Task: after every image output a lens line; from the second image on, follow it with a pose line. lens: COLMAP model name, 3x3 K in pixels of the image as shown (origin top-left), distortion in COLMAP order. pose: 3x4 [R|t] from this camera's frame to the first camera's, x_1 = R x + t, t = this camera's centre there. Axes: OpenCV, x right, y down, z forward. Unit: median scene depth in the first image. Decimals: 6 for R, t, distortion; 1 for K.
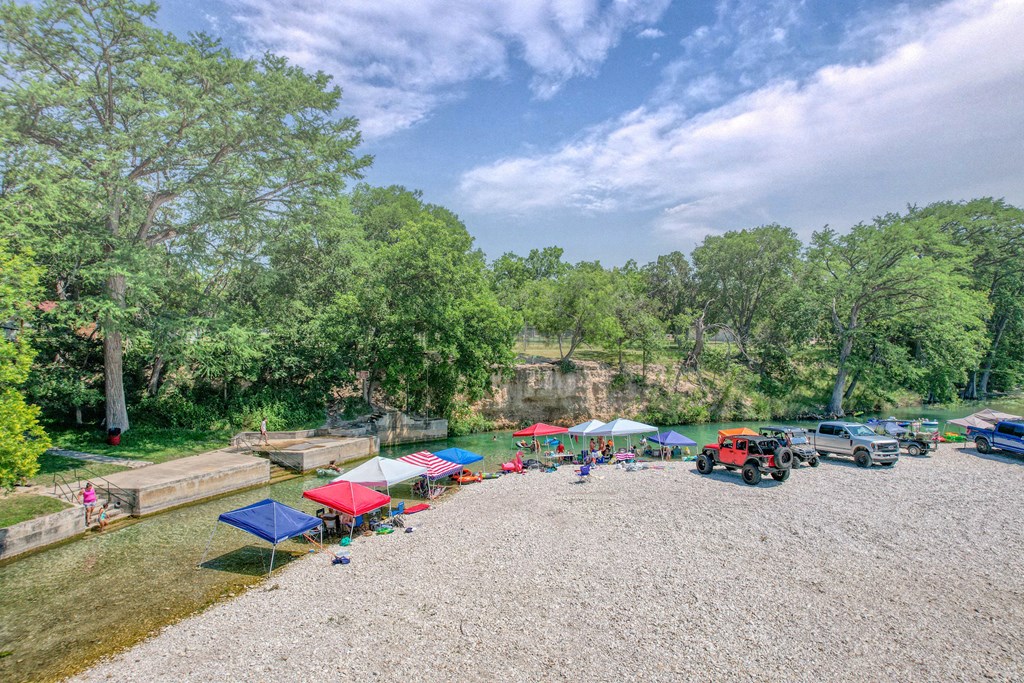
lens RADIAL K [[650.6, 0, 512.0], [0, 650.6, 341.5], [0, 0, 1]] dist [-0.004188, -0.073199]
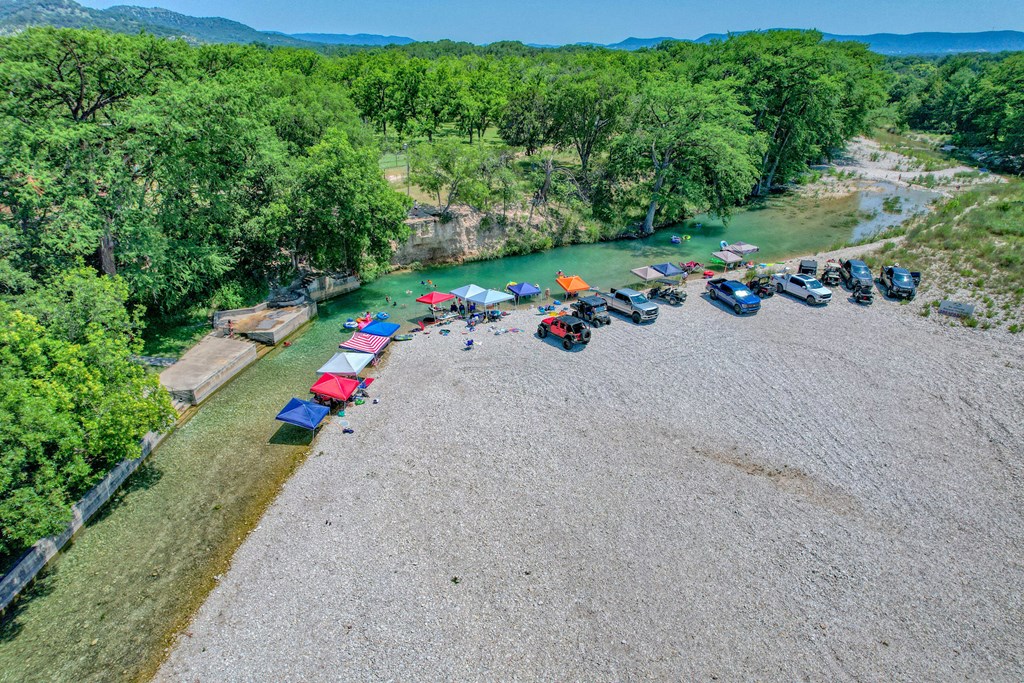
lens RADIAL K [[650.1, 0, 512.0], [0, 650.1, 341.5], [0, 0, 1]] dist [-0.077035, 0.070999]
pose [[0.977366, -0.083381, 0.194433, -0.055553], [-0.001467, 0.916362, 0.400349, -0.250221], [-0.211552, -0.391572, 0.895498, -0.258402]]
